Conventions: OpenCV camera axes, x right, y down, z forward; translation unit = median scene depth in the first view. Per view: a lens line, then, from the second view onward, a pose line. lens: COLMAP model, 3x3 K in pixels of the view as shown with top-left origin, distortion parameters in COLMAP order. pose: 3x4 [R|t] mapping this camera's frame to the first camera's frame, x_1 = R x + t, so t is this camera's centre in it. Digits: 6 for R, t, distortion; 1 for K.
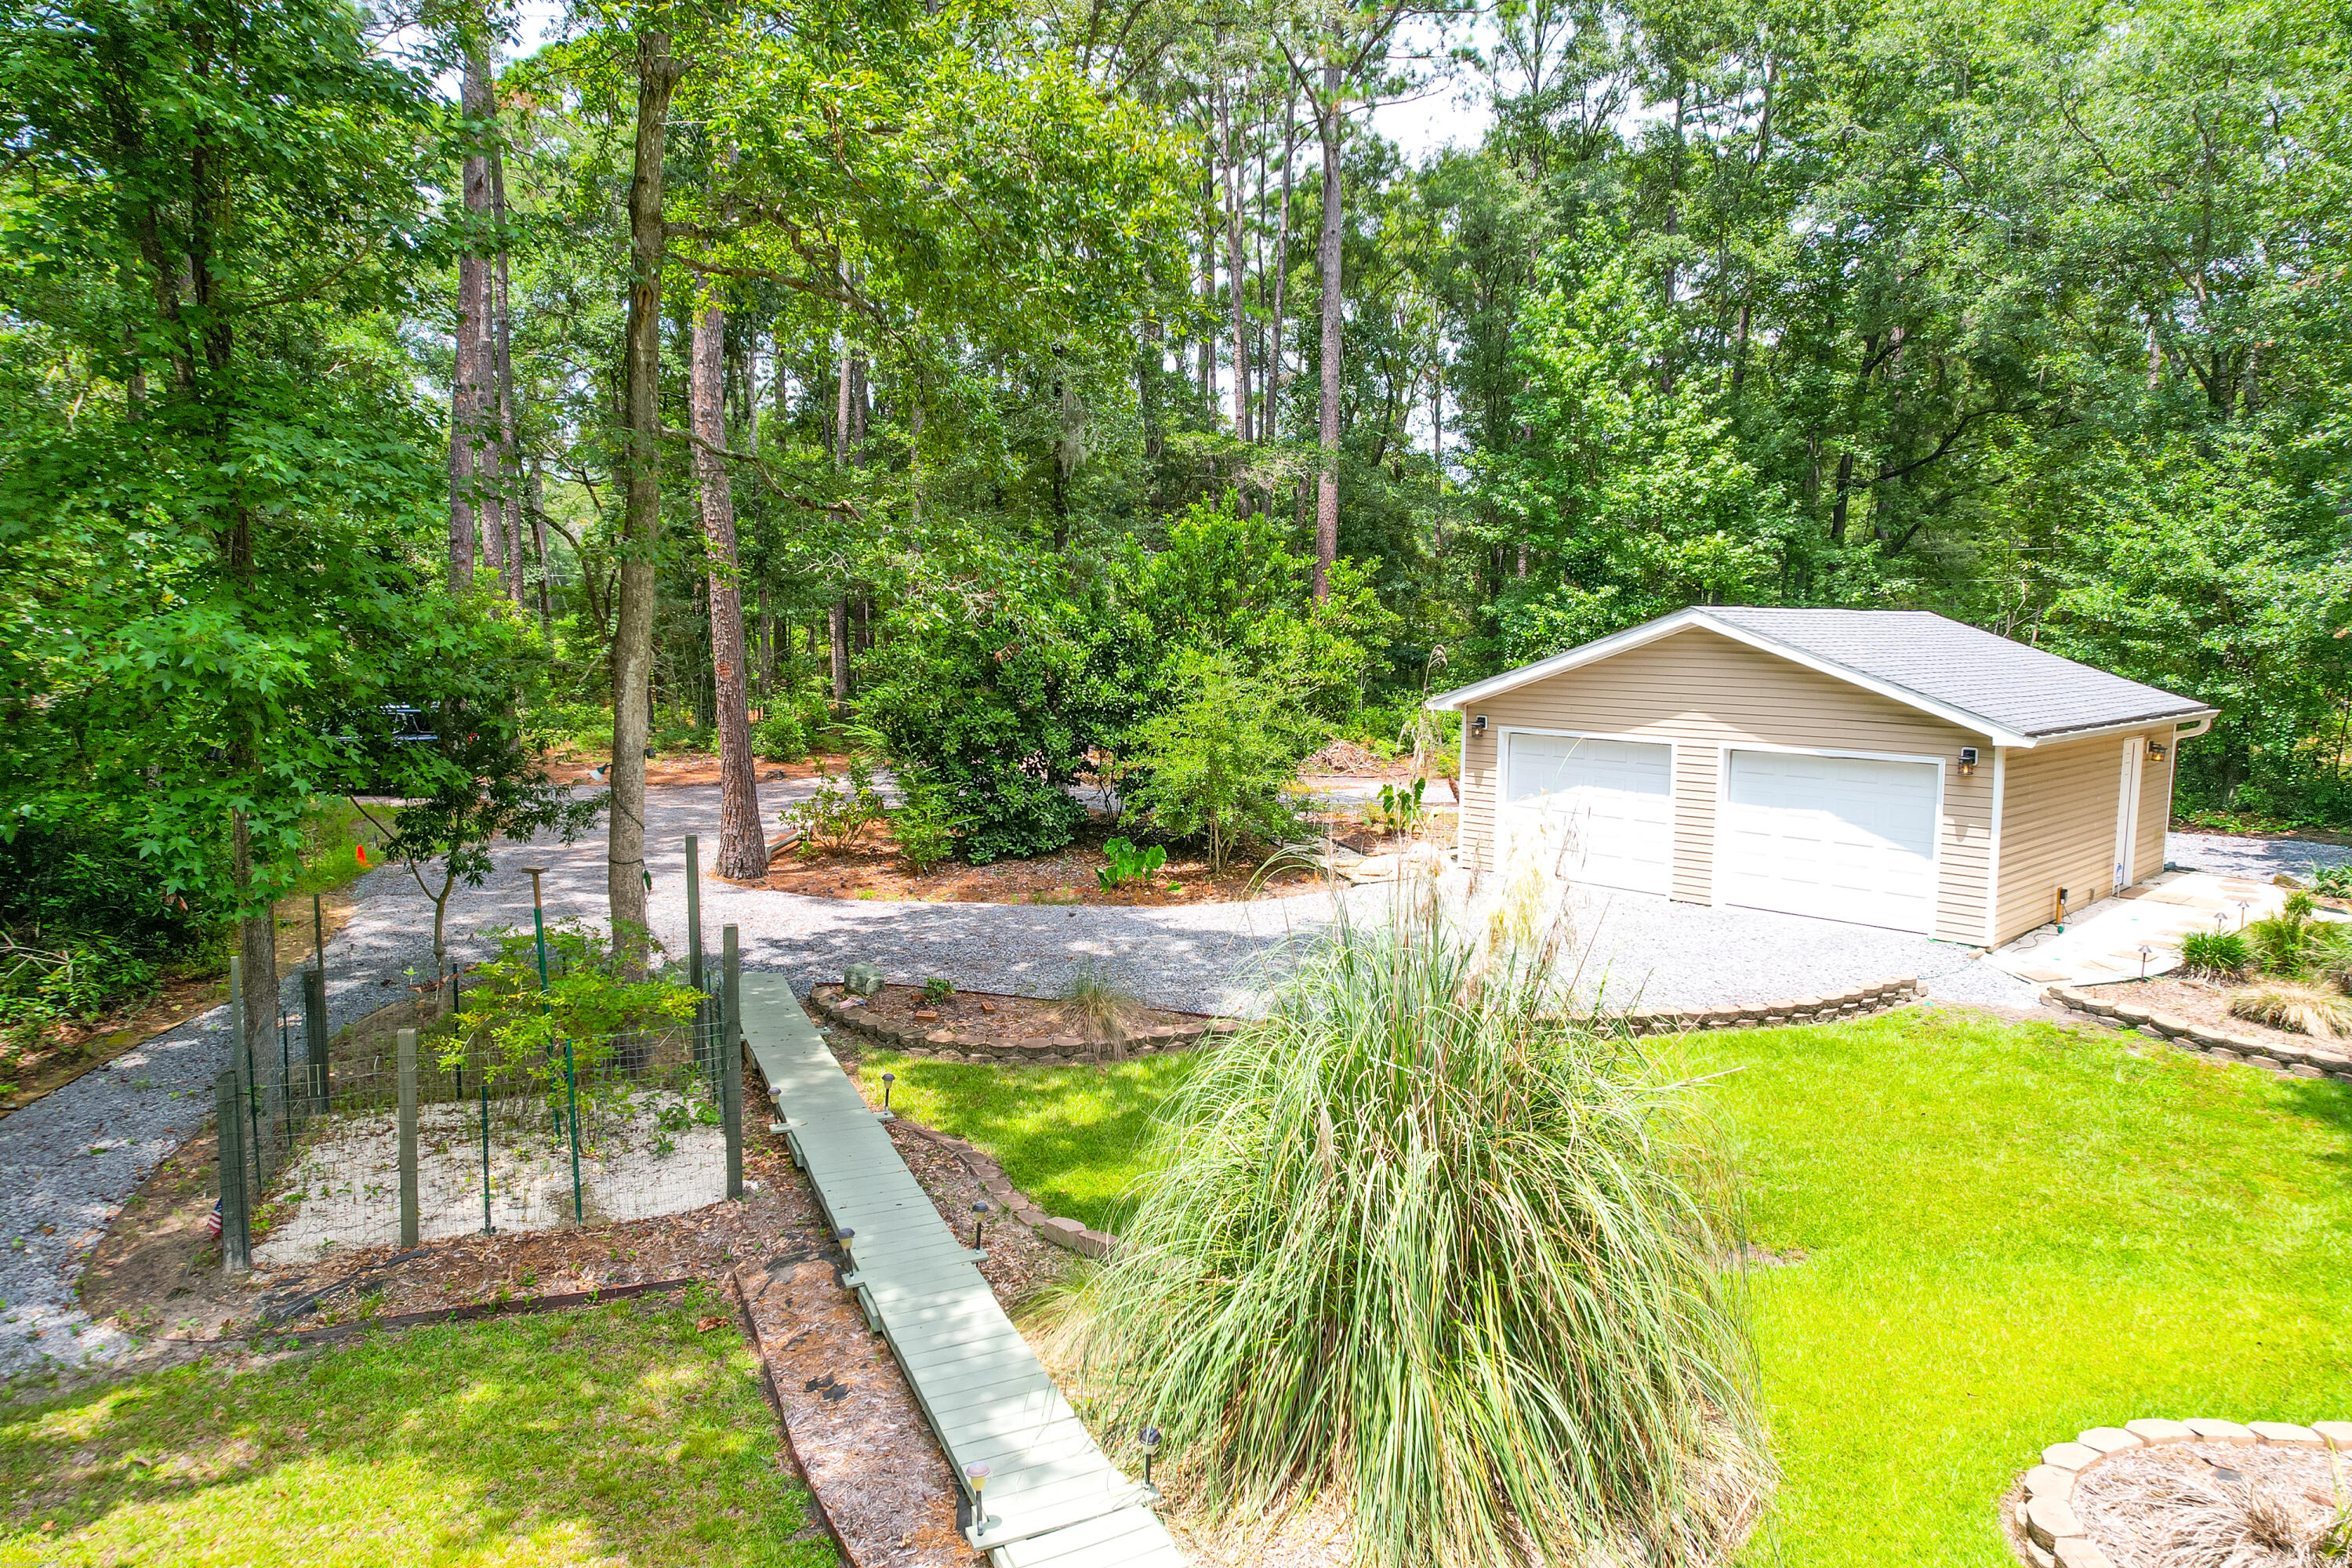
lens RADIAL K [[1487.9, 0, 1157.9], [0, 1487.9, 765.6], [0, 0, 1]] dist [-0.030827, 0.034488]
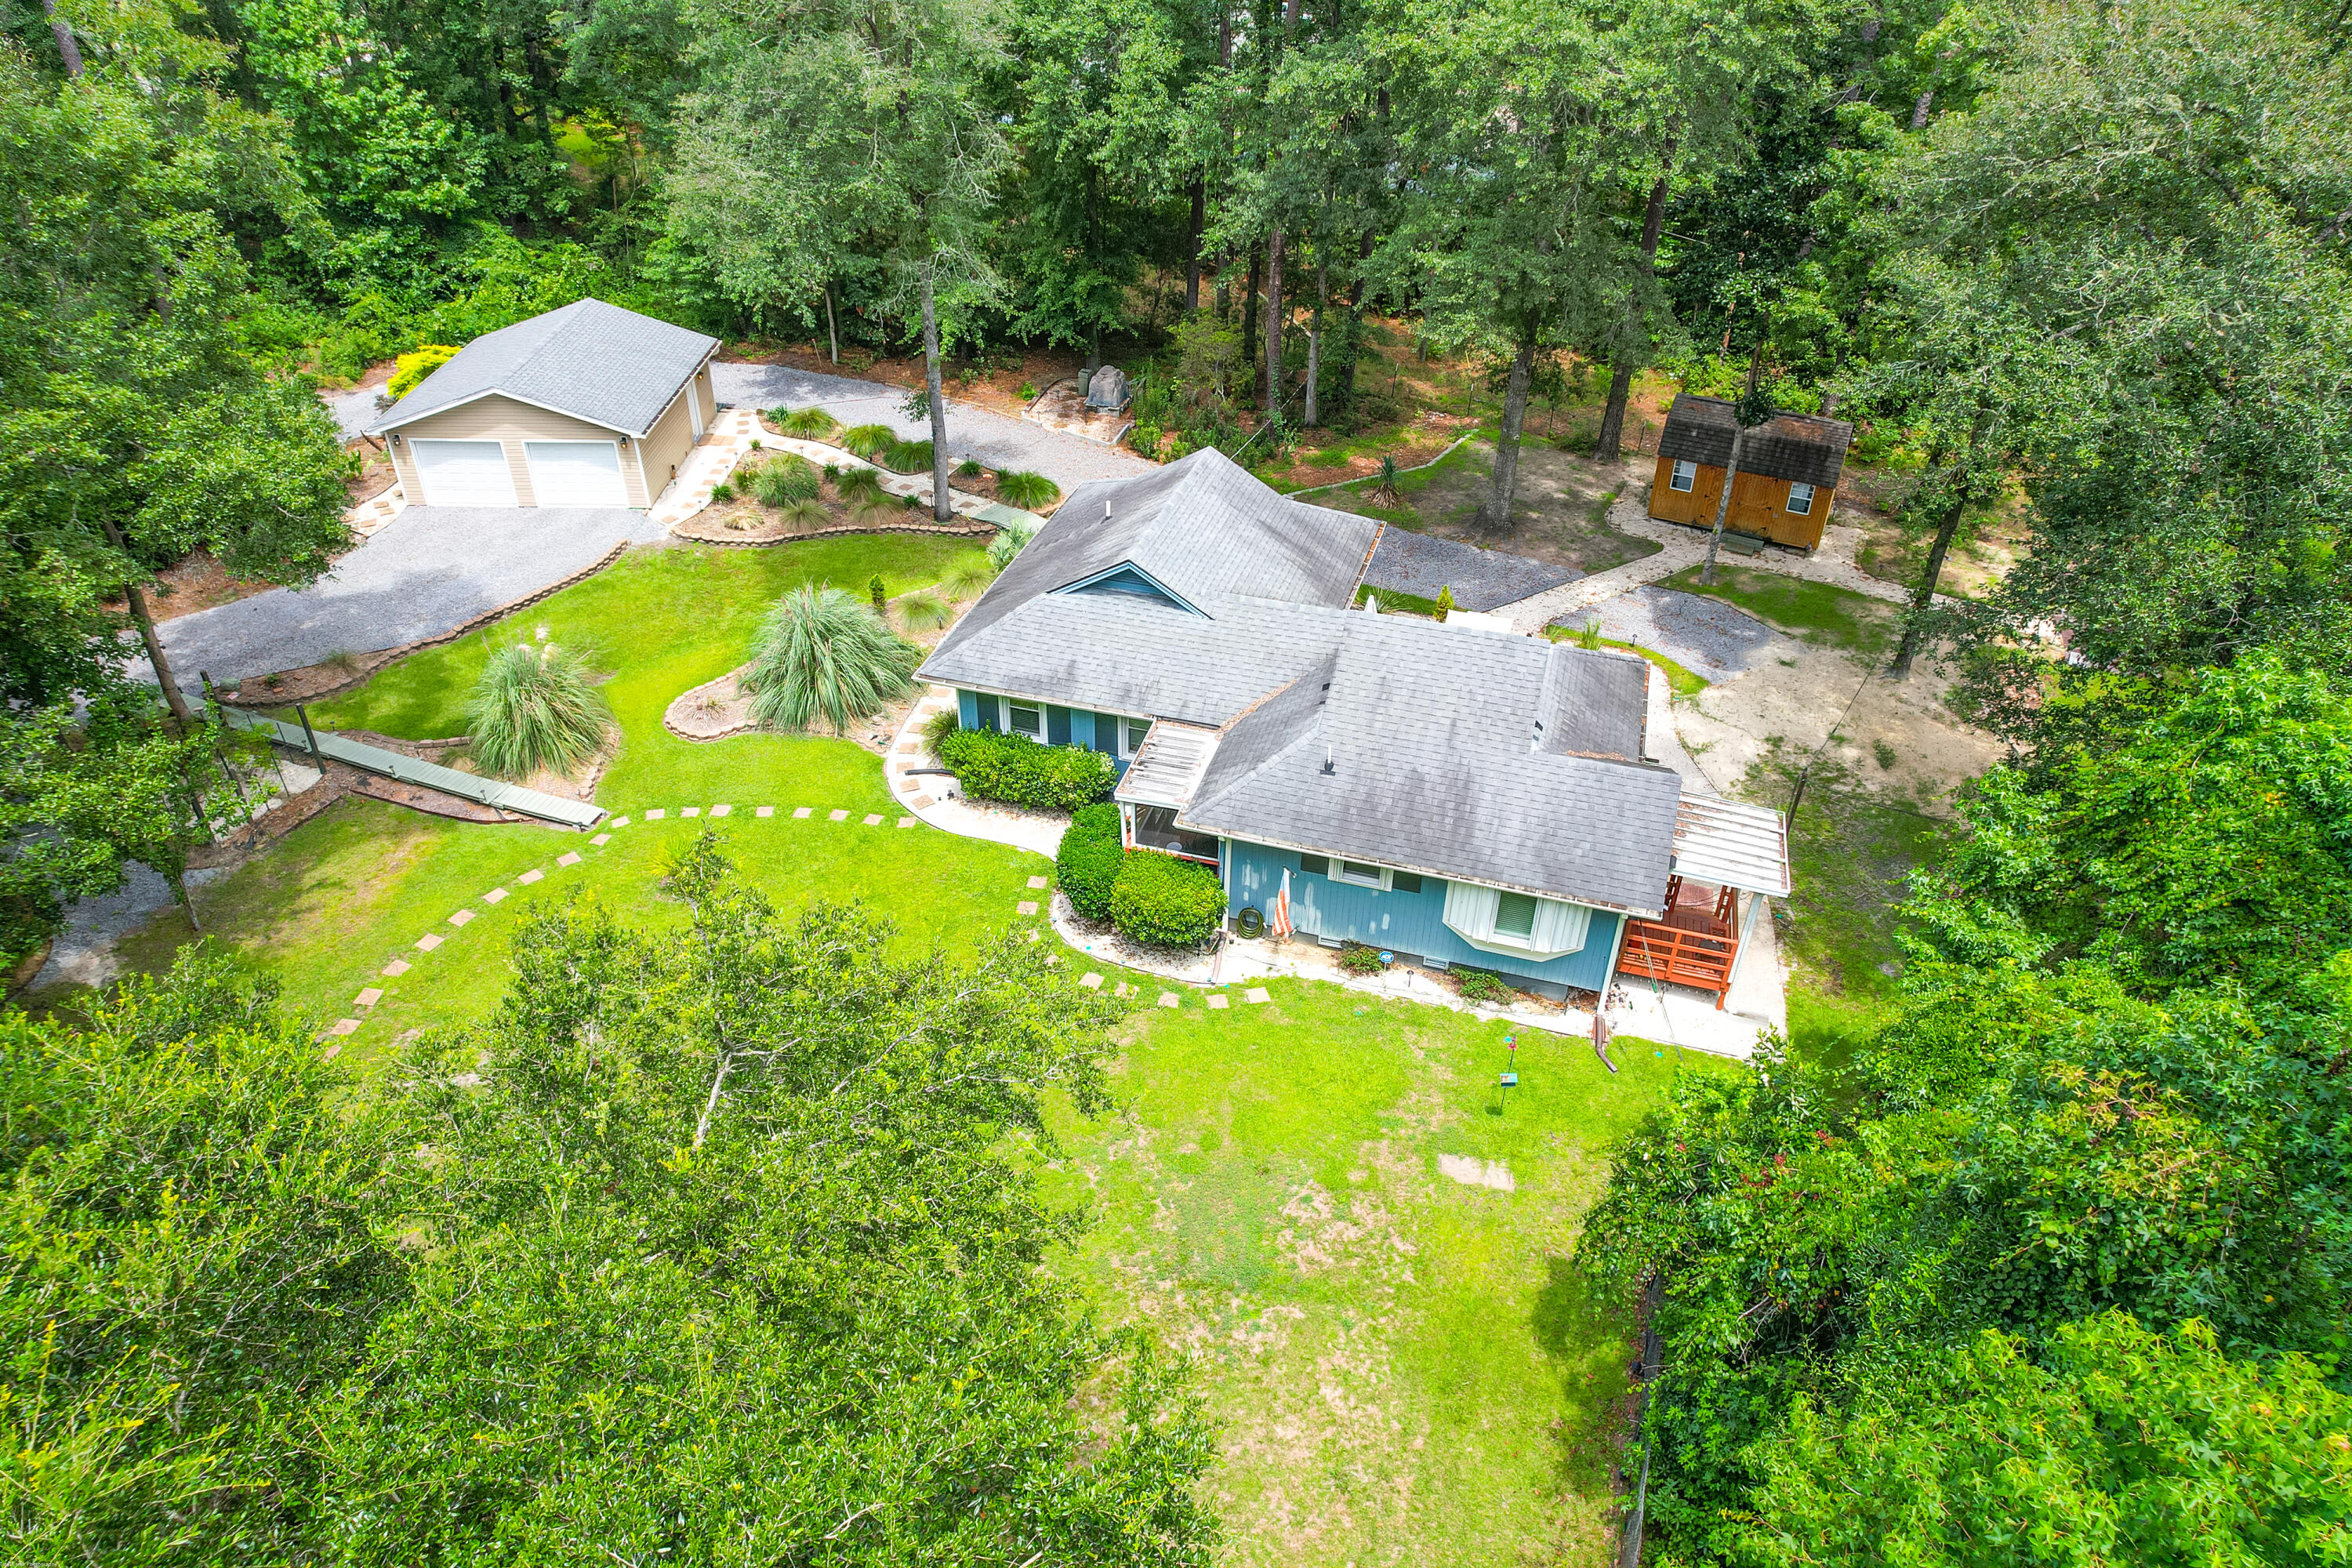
lens RADIAL K [[1487.9, 0, 1198.4], [0, 1487.9, 773.3], [0, 0, 1]] dist [-0.030827, 0.034488]
pose [[0.683478, -0.409698, 0.604157, -0.421261], [0.059054, 0.855965, 0.513650, -0.584343], [-0.727579, -0.315390, 0.609227, -1.109332]]
